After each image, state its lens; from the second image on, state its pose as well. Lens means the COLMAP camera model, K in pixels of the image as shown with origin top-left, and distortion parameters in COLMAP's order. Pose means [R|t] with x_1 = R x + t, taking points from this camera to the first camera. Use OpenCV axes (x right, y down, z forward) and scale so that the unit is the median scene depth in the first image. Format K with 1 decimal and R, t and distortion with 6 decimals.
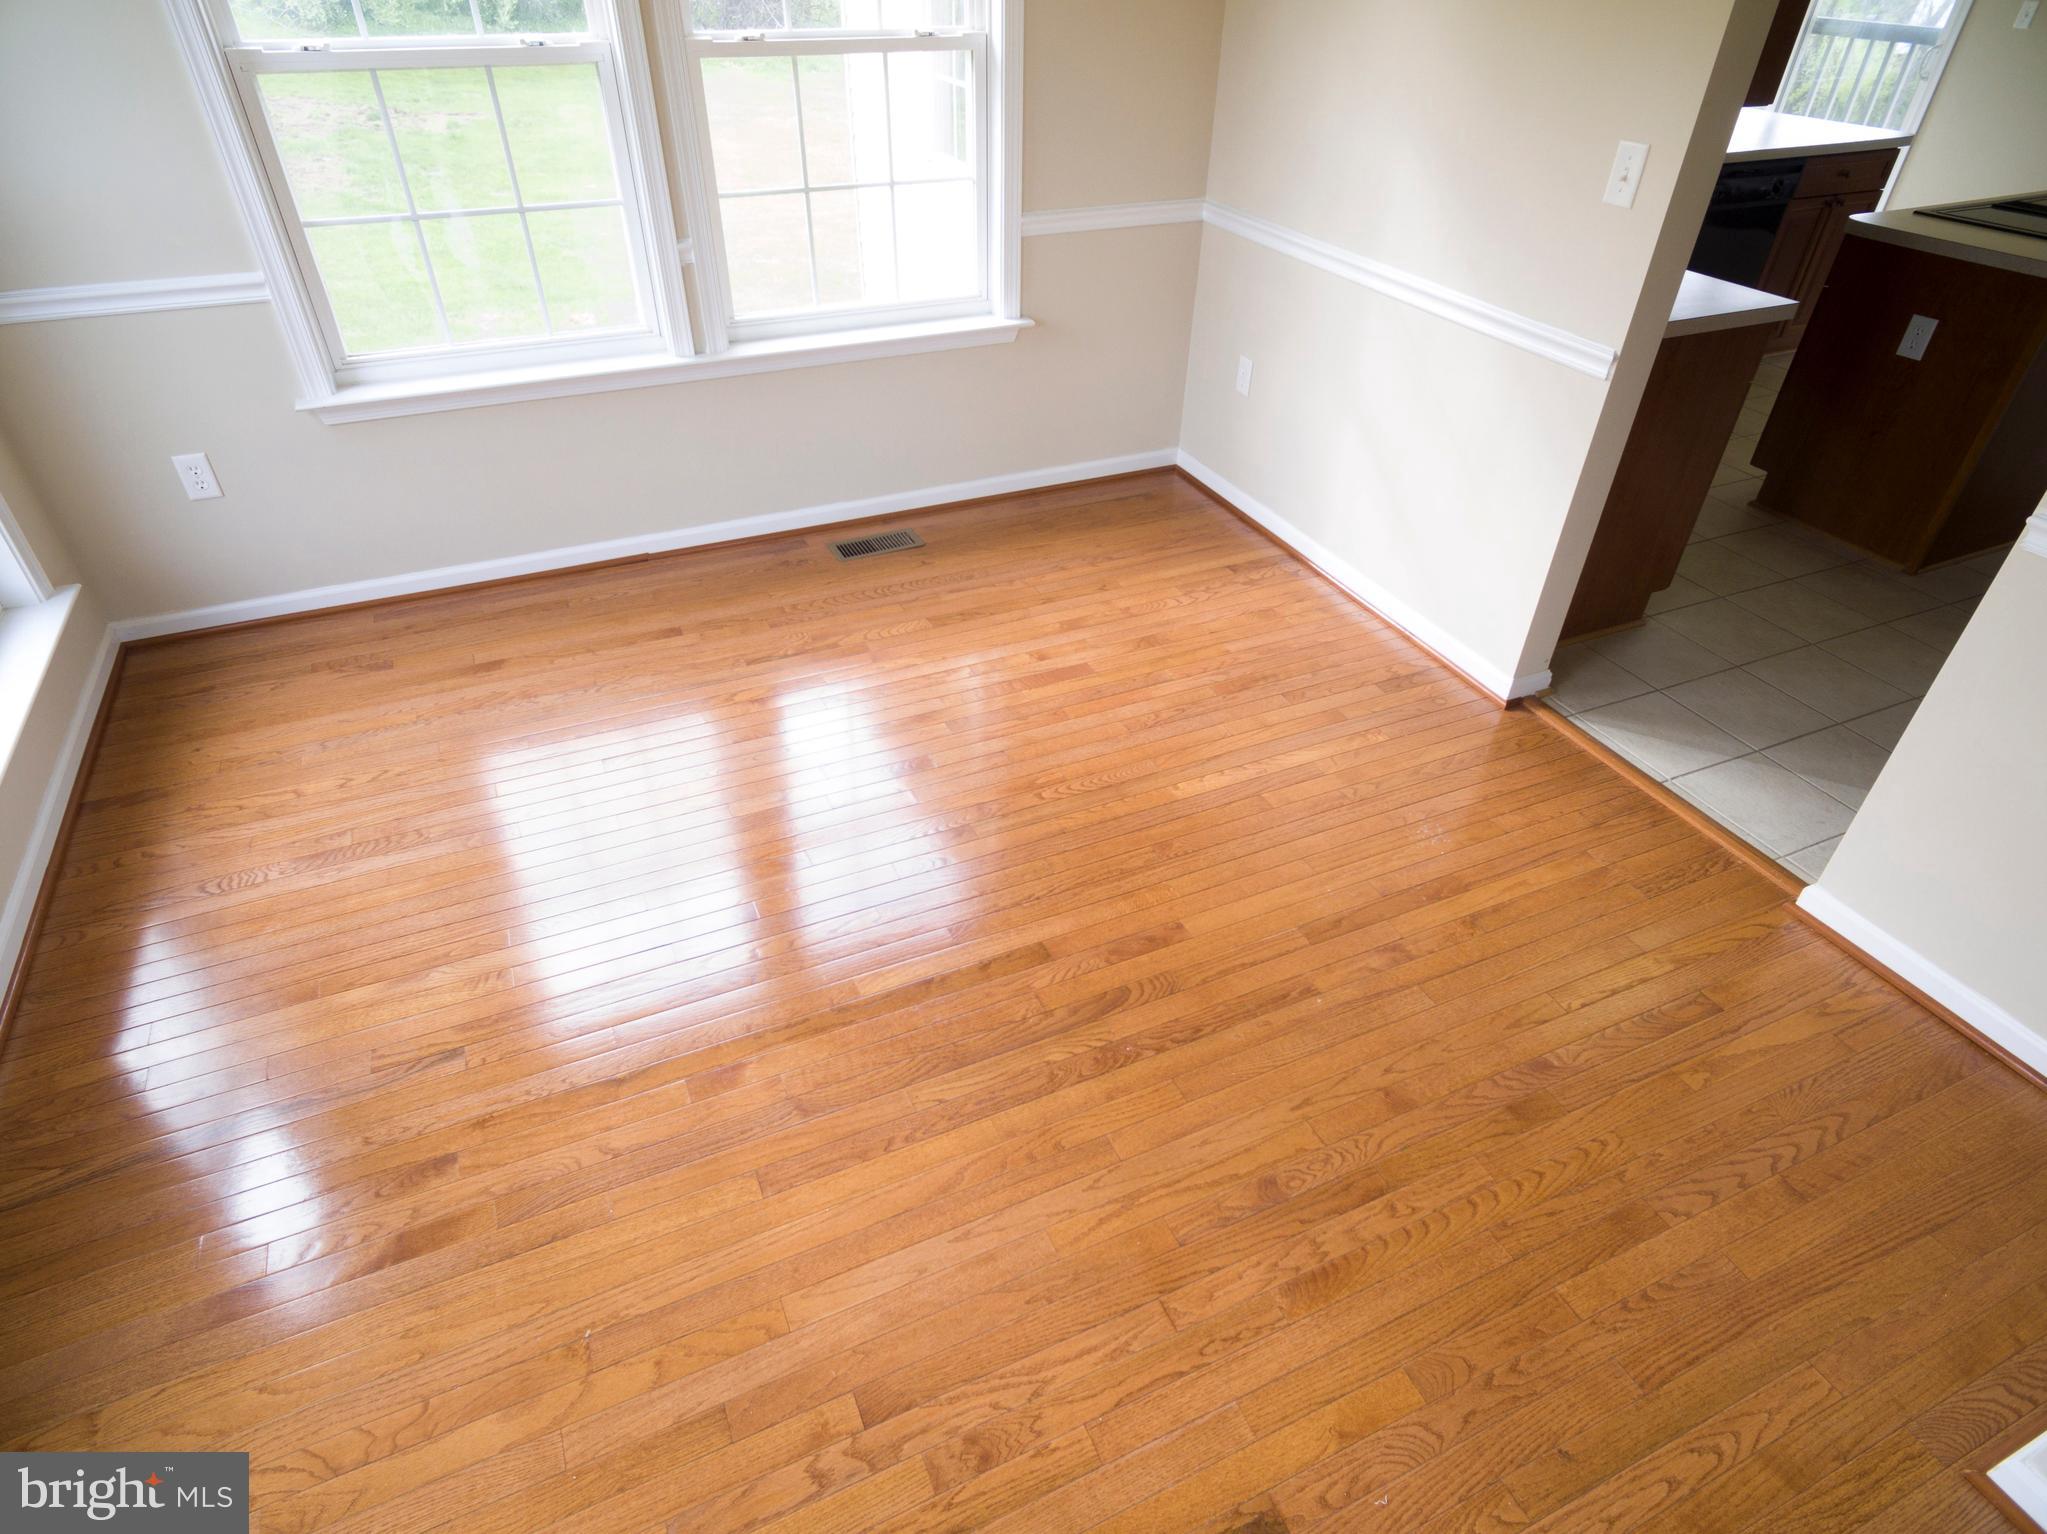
lens RADIAL K [[1146.5, 0, 1022.6], [0, 1146.5, 772.1], [0, 0, 1]] dist [0.010694, -0.002928]
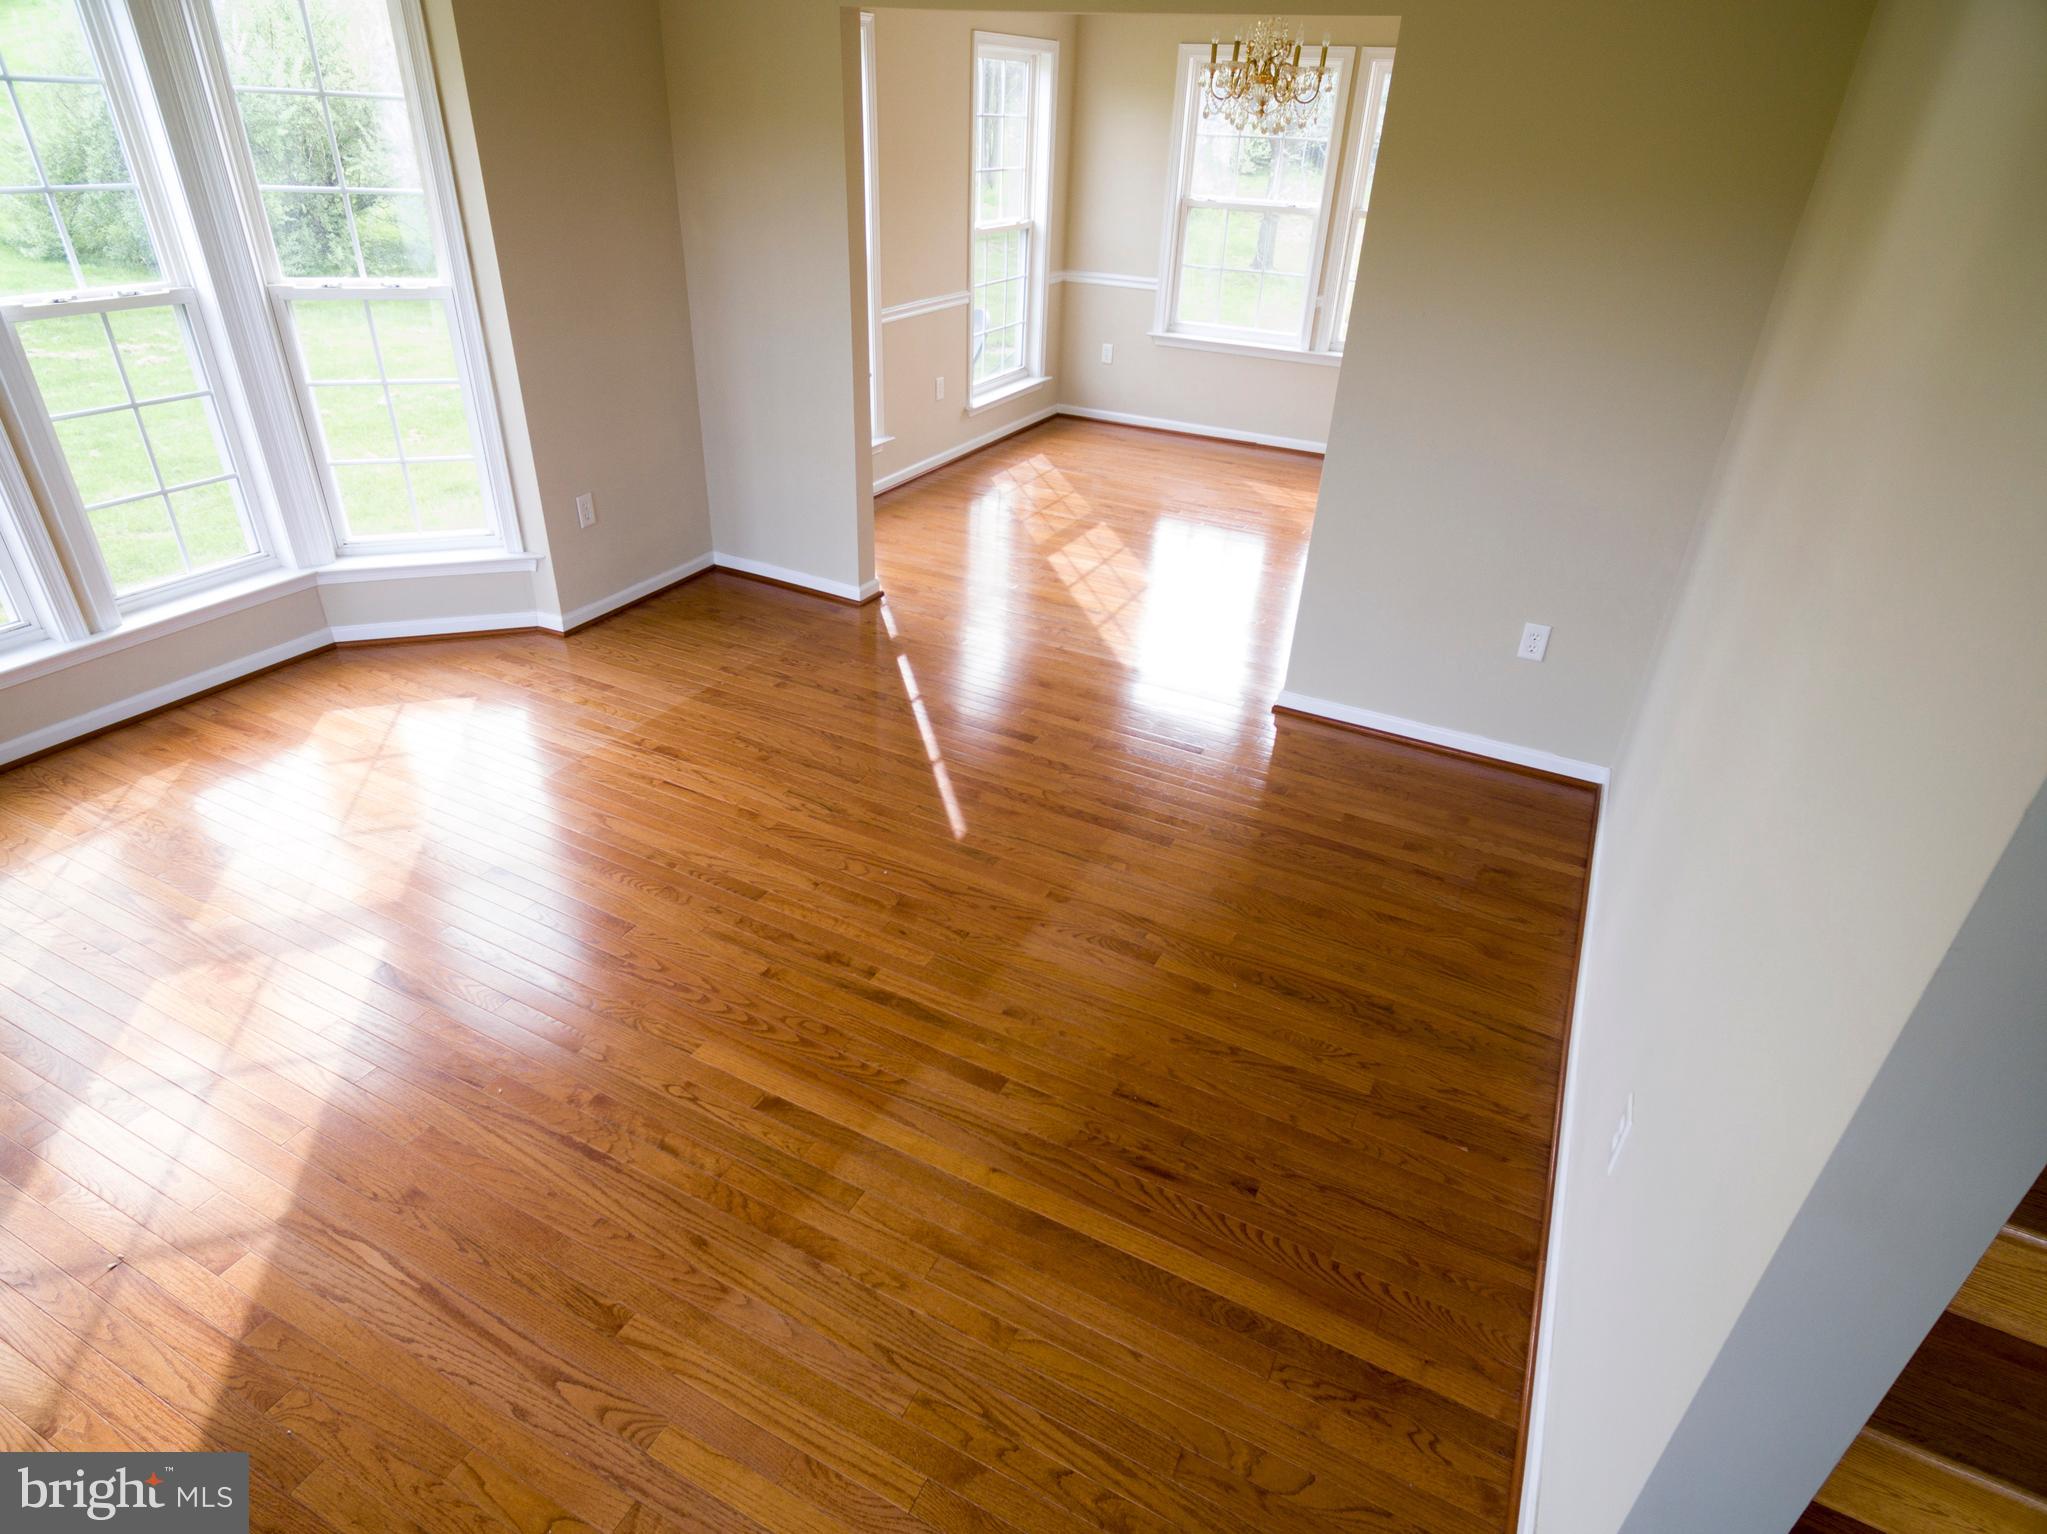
lens RADIAL K [[1146.5, 0, 1024.5], [0, 1146.5, 771.8], [0, 0, 1]] dist [0.010694, -0.002928]
pose [[0.620346, 0.398988, -0.675263, 1.139595], [-0.494871, 0.867050, 0.057684, 0.445470], [0.608501, 0.298384, 0.735318, -0.629118]]
